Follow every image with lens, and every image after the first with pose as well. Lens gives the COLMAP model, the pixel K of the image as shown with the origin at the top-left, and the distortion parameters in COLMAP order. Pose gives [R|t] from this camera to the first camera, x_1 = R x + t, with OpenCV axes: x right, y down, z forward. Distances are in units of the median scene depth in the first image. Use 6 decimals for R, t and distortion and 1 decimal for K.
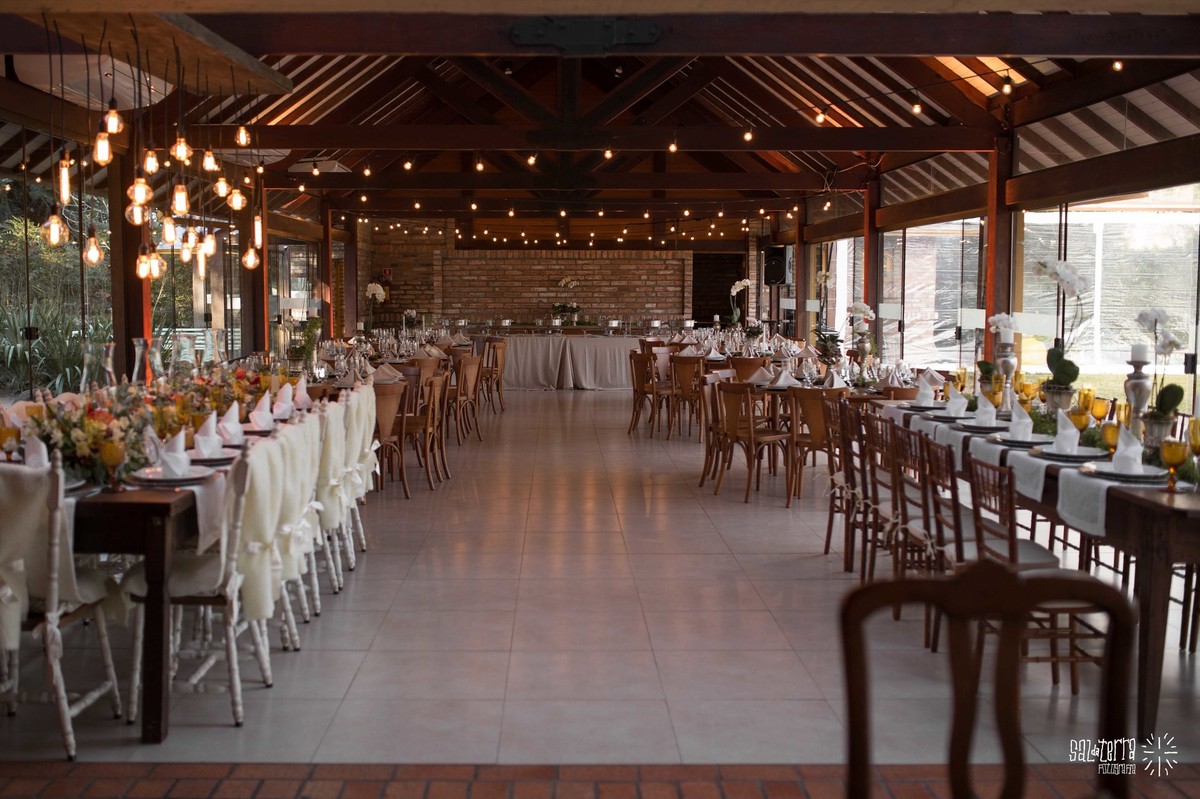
lens RADIAL K [[1149.9, 0, 599.4], [0, 1149.9, 397.8], [0, 0, 1]] dist [-0.019347, 0.000000]
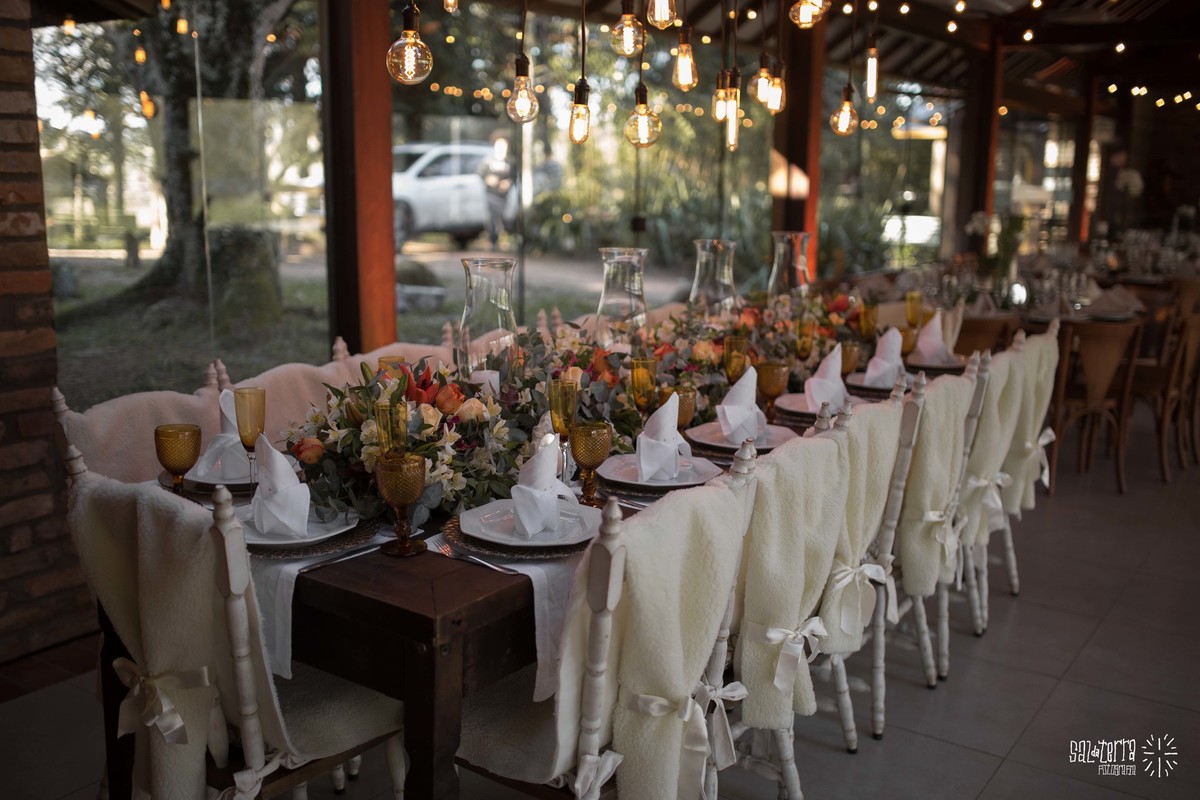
lens RADIAL K [[1149.9, 0, 597.6], [0, 1149.9, 398.4], [0, 0, 1]] dist [-0.019347, 0.000000]
pose [[0.797022, 0.127180, -0.590407, -0.033721], [-0.069978, 0.990439, 0.118884, -0.037321], [0.599882, -0.053438, 0.798302, 0.422009]]
